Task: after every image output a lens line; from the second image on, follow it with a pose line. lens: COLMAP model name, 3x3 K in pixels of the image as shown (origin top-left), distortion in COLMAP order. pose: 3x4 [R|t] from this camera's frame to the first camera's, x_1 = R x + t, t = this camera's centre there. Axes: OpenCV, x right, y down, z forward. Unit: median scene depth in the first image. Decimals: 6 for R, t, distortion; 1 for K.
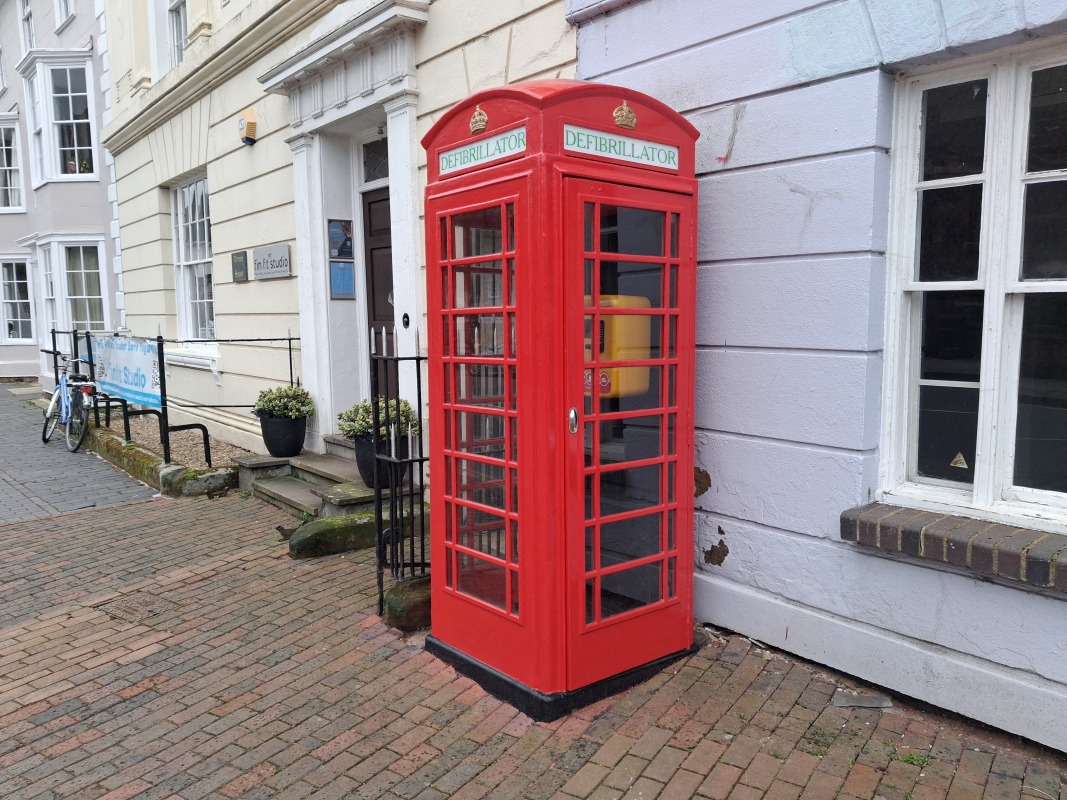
lens RADIAL K [[831.4, 0, 533.5], [0, 831.4, 400.0], [0, 0, 1]] dist [-0.115504, 0.005228]
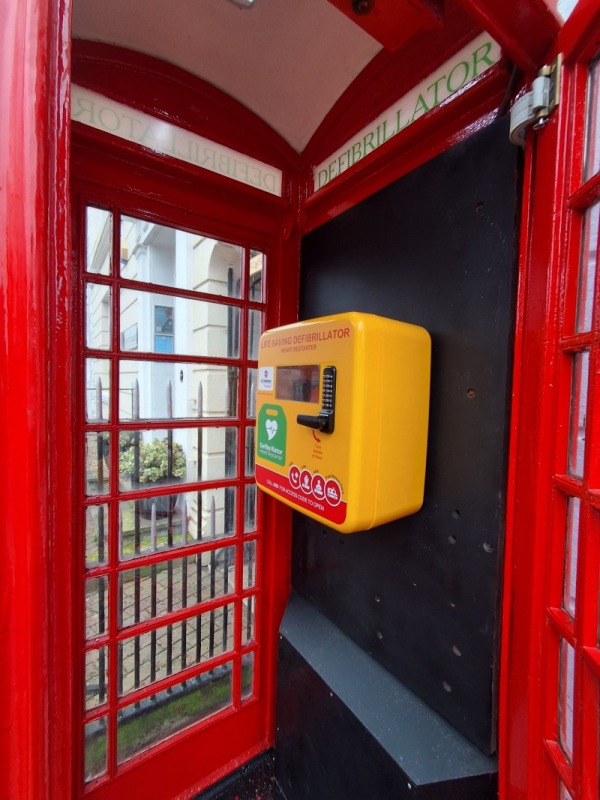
lens RADIAL K [[362.9, 0, 300.0], [0, 362.9, 400.0], [0, 0, 1]] dist [-0.000239, -0.000015]
pose [[0.998063, 0.027215, -0.055946, 0.079194], [-0.030127, 0.998198, -0.051886, -0.066642], [0.054433, 0.053471, 0.997085, 0.816076]]
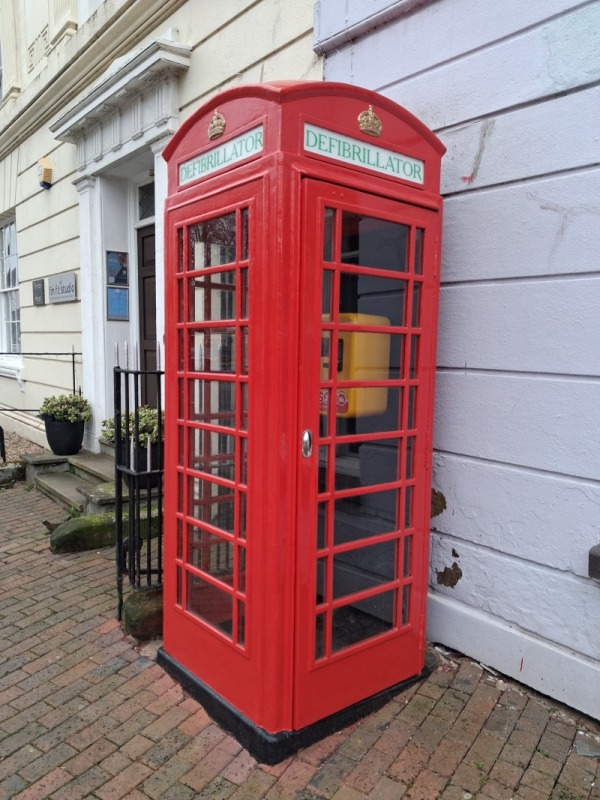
lens RADIAL K [[623.3, 0, 300.0], [0, 623.3, 400.0], [0, 0, 1]] dist [-0.115504, 0.005228]
pose [[0.999493, 0.026333, 0.017907, 0.024074], [-0.026112, 0.999581, -0.012469, -0.013887], [-0.018228, 0.011995, 0.999762, 0.278517]]
